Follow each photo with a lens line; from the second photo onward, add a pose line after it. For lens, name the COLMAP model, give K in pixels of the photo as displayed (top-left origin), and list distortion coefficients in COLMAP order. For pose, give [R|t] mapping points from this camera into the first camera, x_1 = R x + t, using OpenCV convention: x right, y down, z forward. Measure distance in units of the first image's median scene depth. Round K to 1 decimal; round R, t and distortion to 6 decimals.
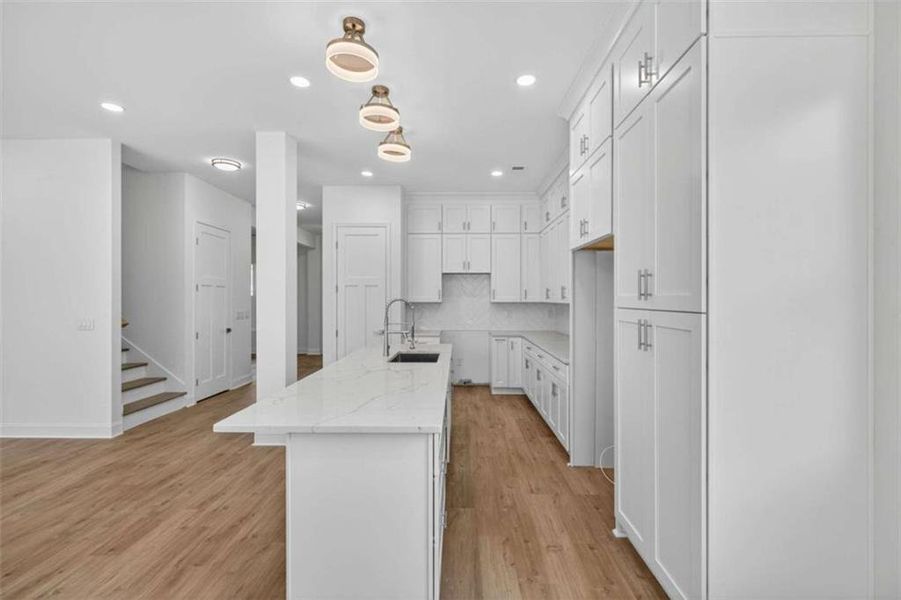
lens RADIAL K [[407.7, 0, 457.6], [0, 407.7, 298.5], [0, 0, 1]] dist [-0.002926, 0.000610]
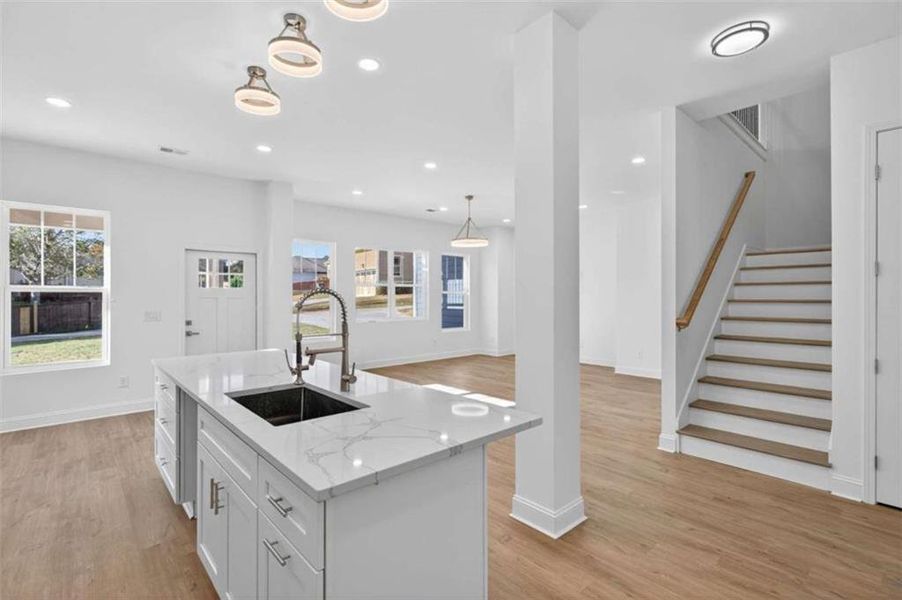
lens RADIAL K [[408.2, 0, 452.6], [0, 408.2, 293.1], [0, 0, 1]] dist [-0.002926, 0.000610]
pose [[-0.736489, -0.004723, -0.676433, 0.108599], [0.000358, 0.999973, -0.007371, 0.007703], [0.676449, -0.005671, -0.736467, 1.630500]]
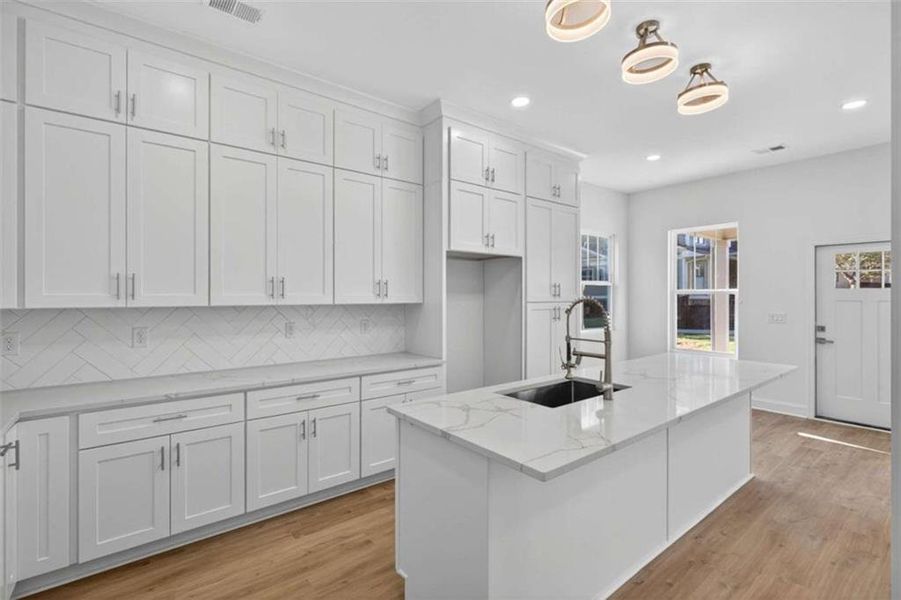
lens RADIAL K [[407.7, 0, 445.8], [0, 407.7, 300.7], [0, 0, 1]] dist [-0.002926, 0.000610]
pose [[-0.613579, -0.009748, 0.789573, -0.511967], [0.001947, 0.999902, 0.013857, -0.005281], [-0.789631, 0.010039, -0.613500, 1.629342]]
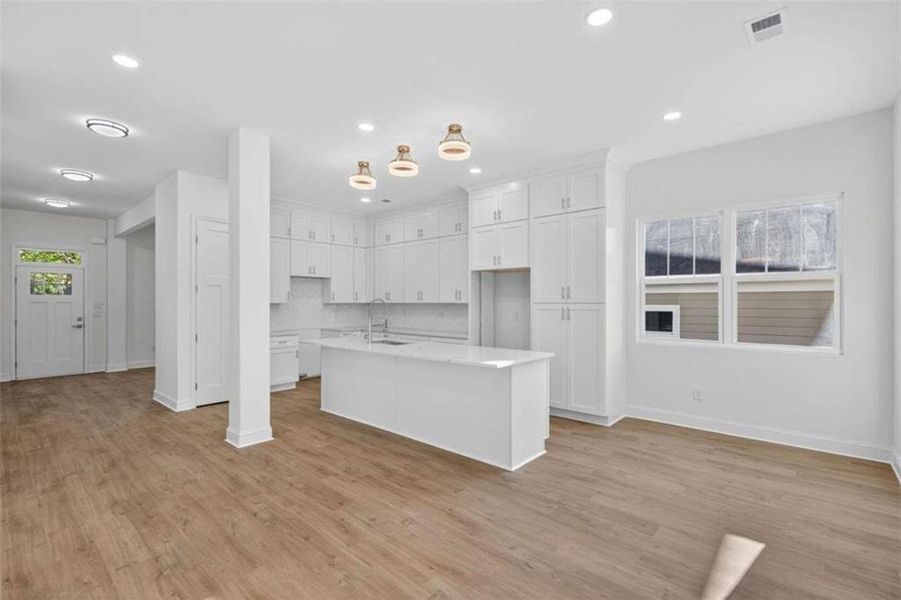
lens RADIAL K [[407.7, 0, 448.5], [0, 407.7, 300.3], [0, 0, 1]] dist [-0.002926, 0.000610]
pose [[0.661350, 0.000646, 0.750077, -1.036131], [0.002546, 0.999992, -0.003106, 0.009908], [-0.750073, 0.003964, 0.661343, -0.034100]]
